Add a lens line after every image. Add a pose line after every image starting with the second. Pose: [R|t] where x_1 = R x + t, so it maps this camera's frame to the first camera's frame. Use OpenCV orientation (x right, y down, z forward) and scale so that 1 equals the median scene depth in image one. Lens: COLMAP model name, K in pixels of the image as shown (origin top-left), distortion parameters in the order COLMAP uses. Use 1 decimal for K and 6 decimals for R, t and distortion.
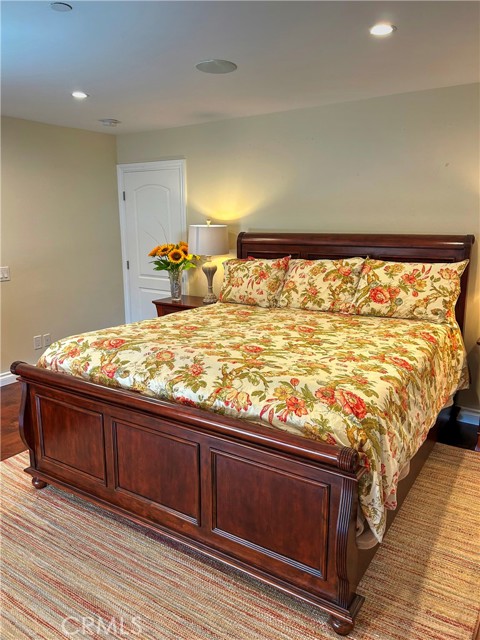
lens RADIAL K [[487.9, 0, 240.0], [0, 487.9, 320.0], [0, 0, 1]] dist [0.082983, -0.101608]
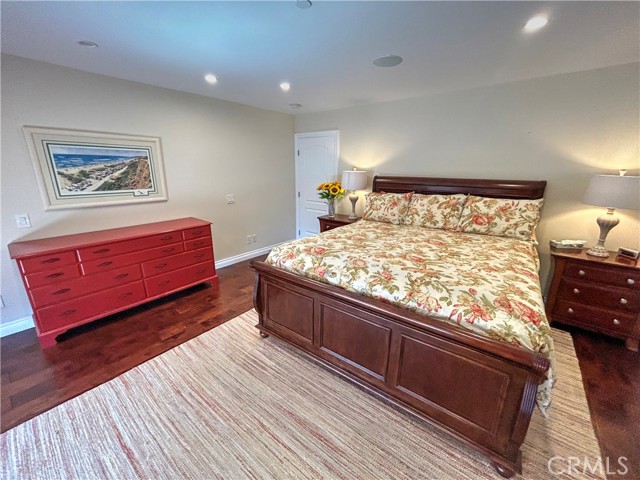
lens RADIAL K [[262.0, 0, 320.0], [0, 262.0, 240.0], [0, 0, 1]] dist [-0.001468, 0.000118]
pose [[0.997689, 0.030702, -0.060612, -0.212494], [-0.026597, 0.997370, 0.067415, -0.040653], [0.062522, -0.065647, 0.995882, 0.218945]]
